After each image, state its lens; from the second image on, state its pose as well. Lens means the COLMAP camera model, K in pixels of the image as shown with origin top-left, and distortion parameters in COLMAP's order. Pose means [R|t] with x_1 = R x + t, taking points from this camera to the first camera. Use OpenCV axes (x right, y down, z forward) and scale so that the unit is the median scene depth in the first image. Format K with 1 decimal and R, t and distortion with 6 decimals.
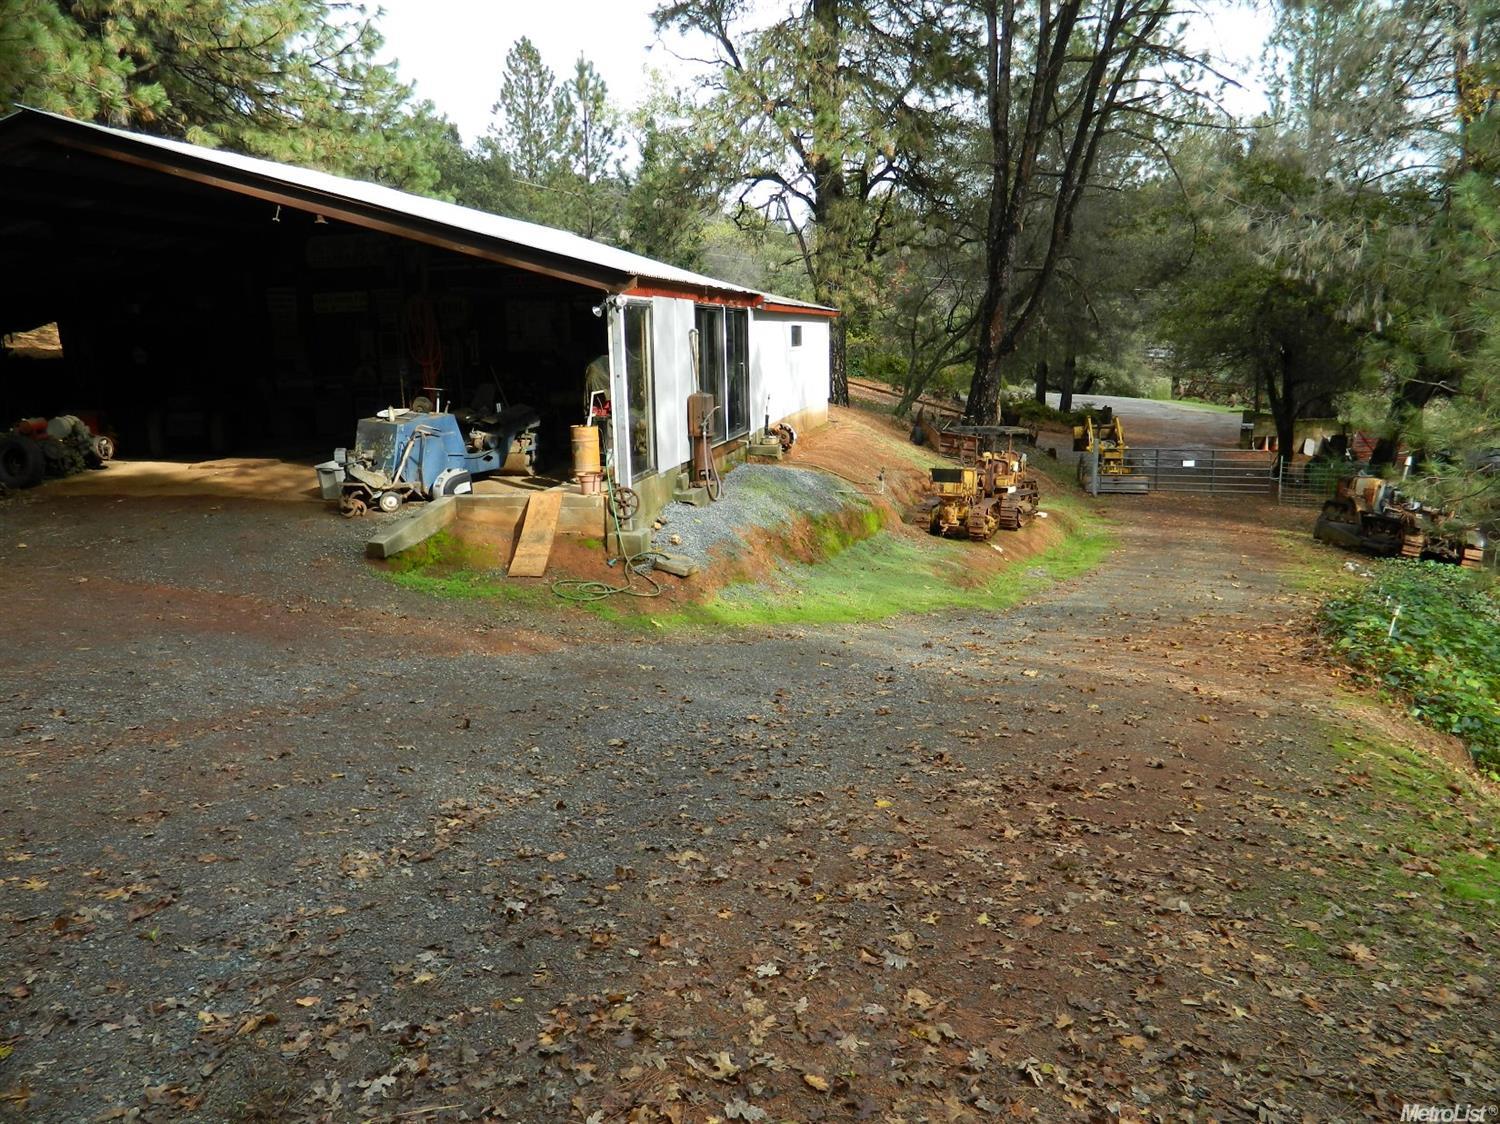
lens RADIAL K [[1118.0, 0, 750.0], [0, 1118.0, 565.7], [0, 0, 1]] dist [0.007744, -0.008245]
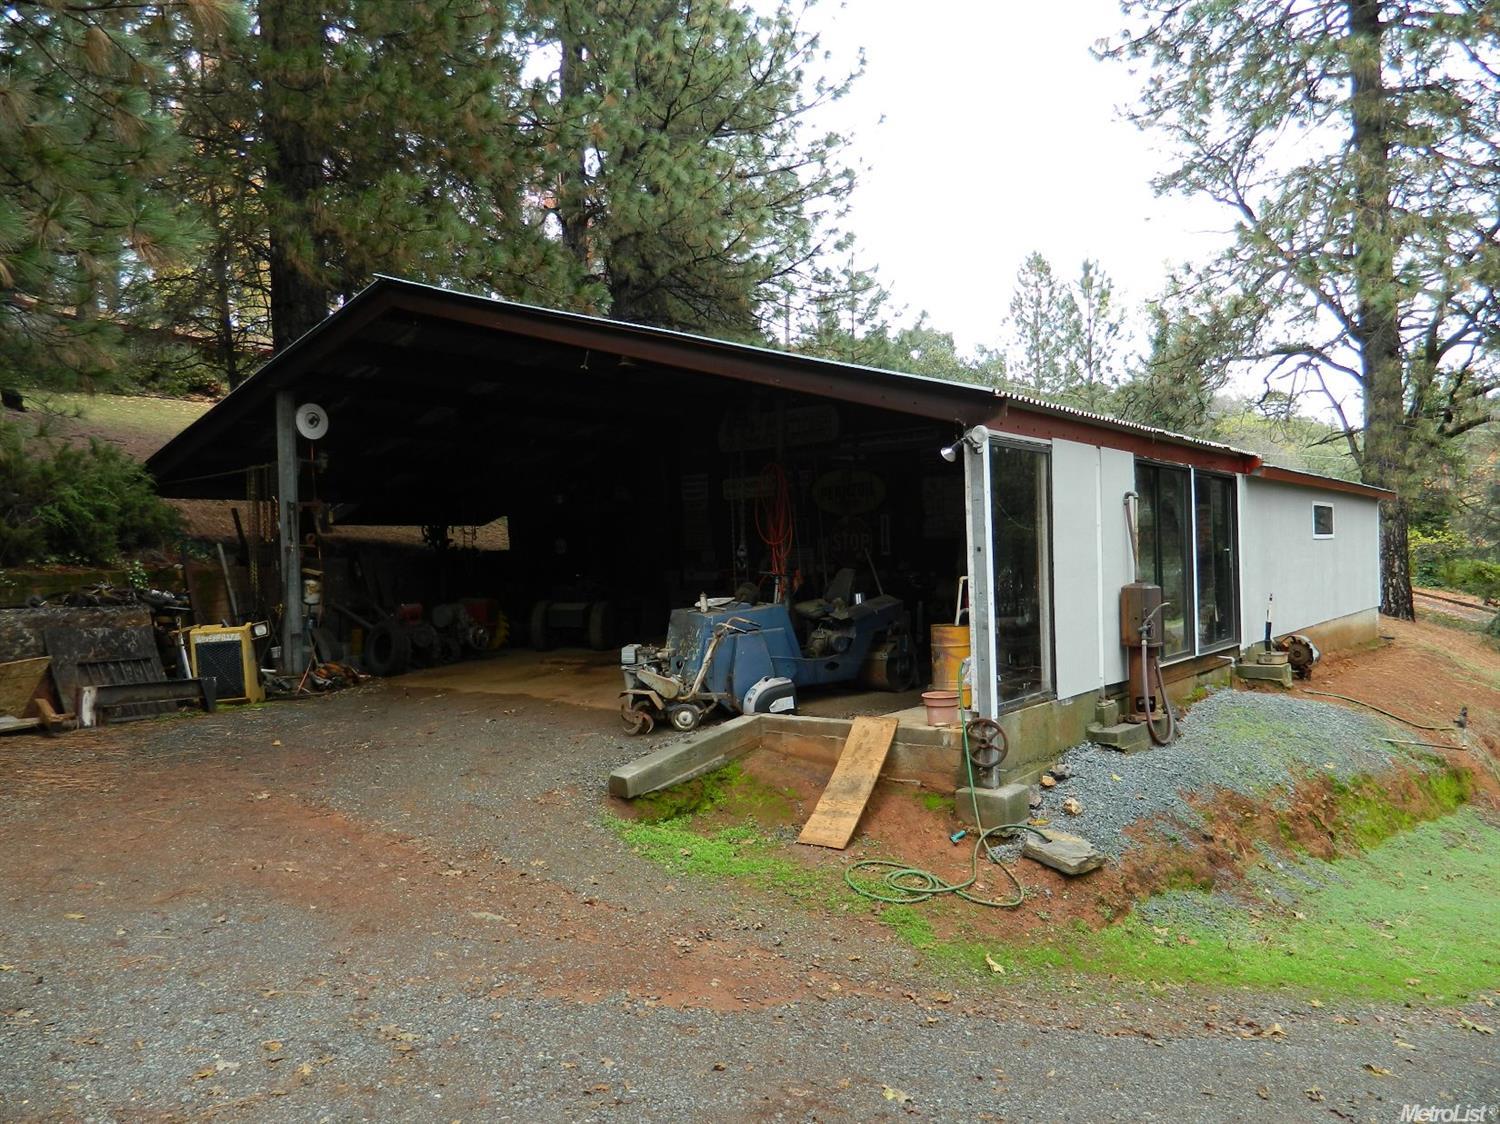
lens RADIAL K [[1118.0, 0, 743.2], [0, 1118.0, 553.8], [0, 0, 1]] dist [0.007744, -0.008245]
pose [[0.896415, -0.001849, -0.443212, 0.029904], [-0.085364, 0.980548, -0.176743, -0.022888], [0.434917, 0.196269, 0.878820, 0.215512]]
